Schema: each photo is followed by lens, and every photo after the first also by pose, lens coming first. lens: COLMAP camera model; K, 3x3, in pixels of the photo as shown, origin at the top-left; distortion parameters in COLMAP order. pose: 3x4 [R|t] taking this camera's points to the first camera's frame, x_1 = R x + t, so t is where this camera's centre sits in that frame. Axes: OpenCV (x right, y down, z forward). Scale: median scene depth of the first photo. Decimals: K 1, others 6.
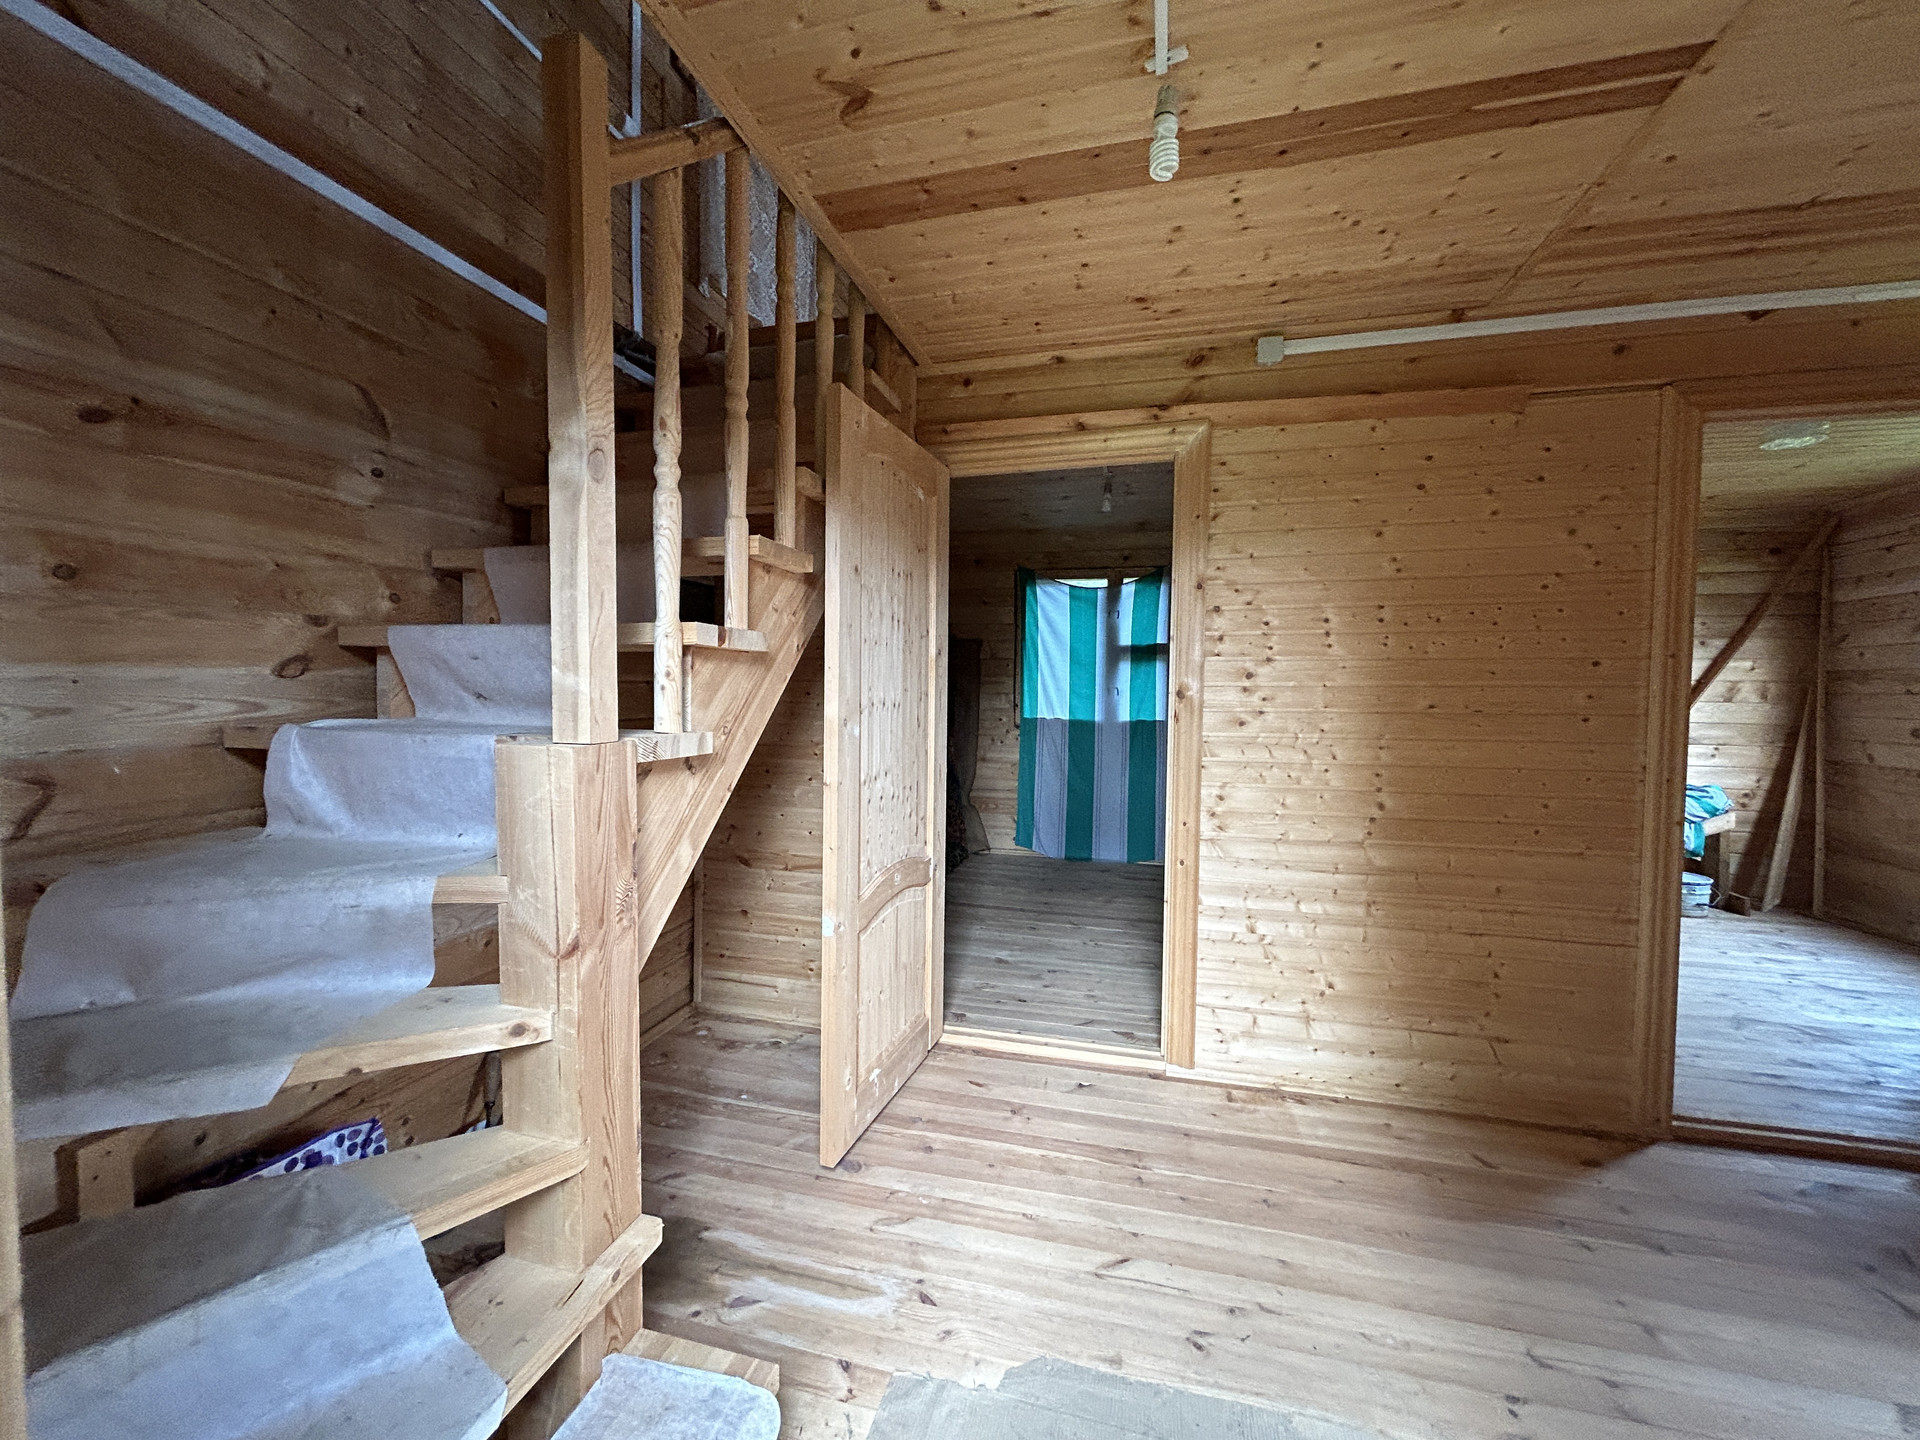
lens RADIAL K [[767.8, 0, 956.4], [0, 767.8, 719.8], [0, 0, 1]] dist [-0.000922, 0.000145]
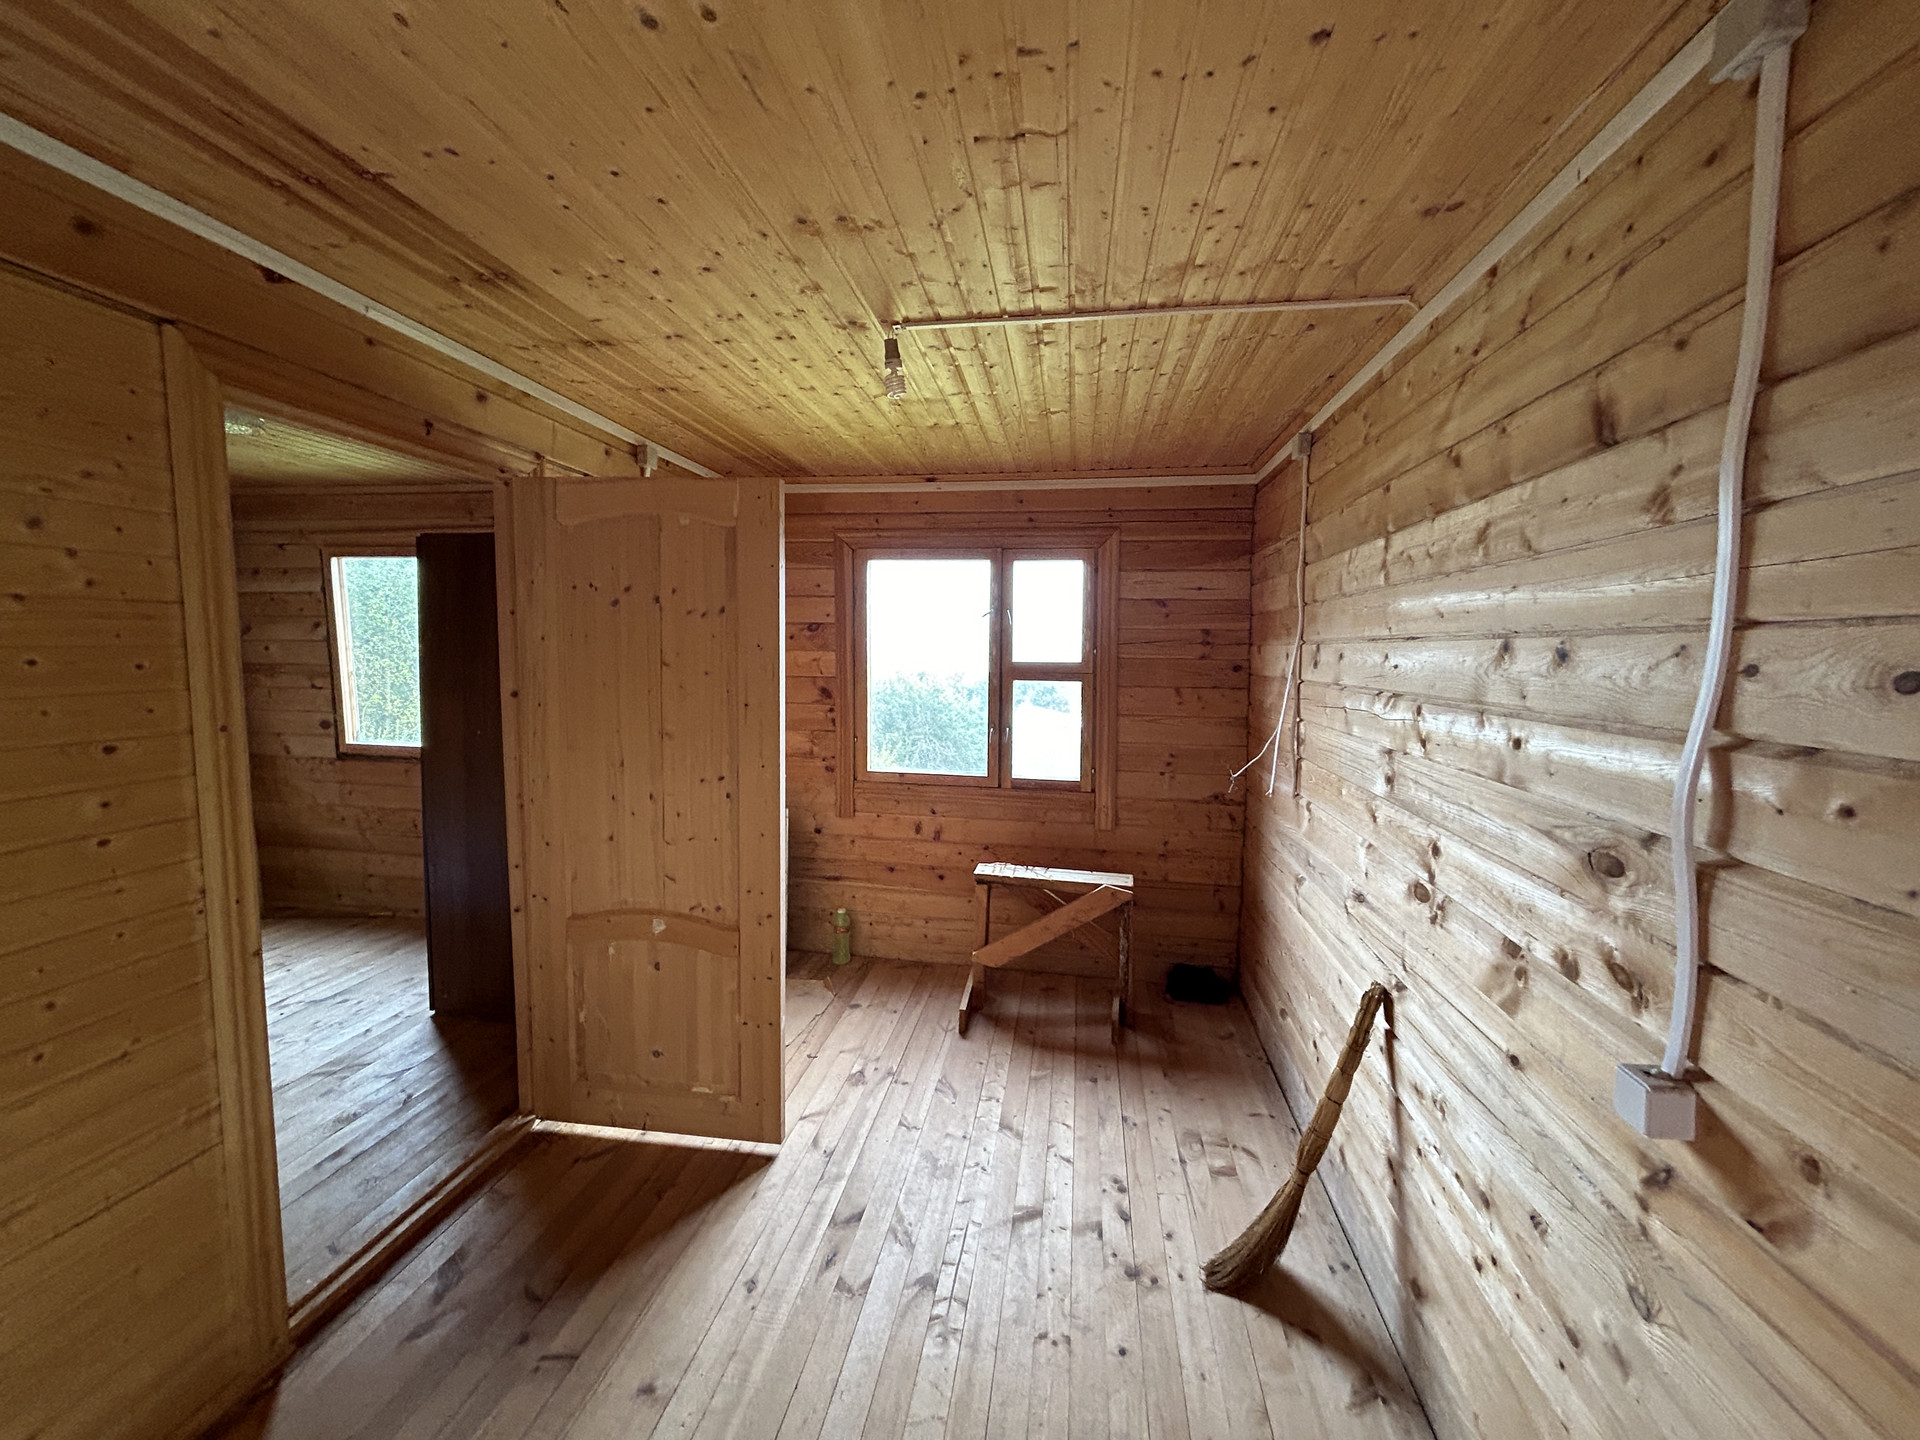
lens RADIAL K [[767.8, 0, 956.5], [0, 767.8, 718.6], [0, 0, 1]] dist [-0.000922, 0.000145]
pose [[-0.099287, -0.099817, 0.990040, 0.124610], [0.024250, 0.994418, 0.102690, -0.107671], [-0.994763, 0.034204, -0.096312, 0.290872]]
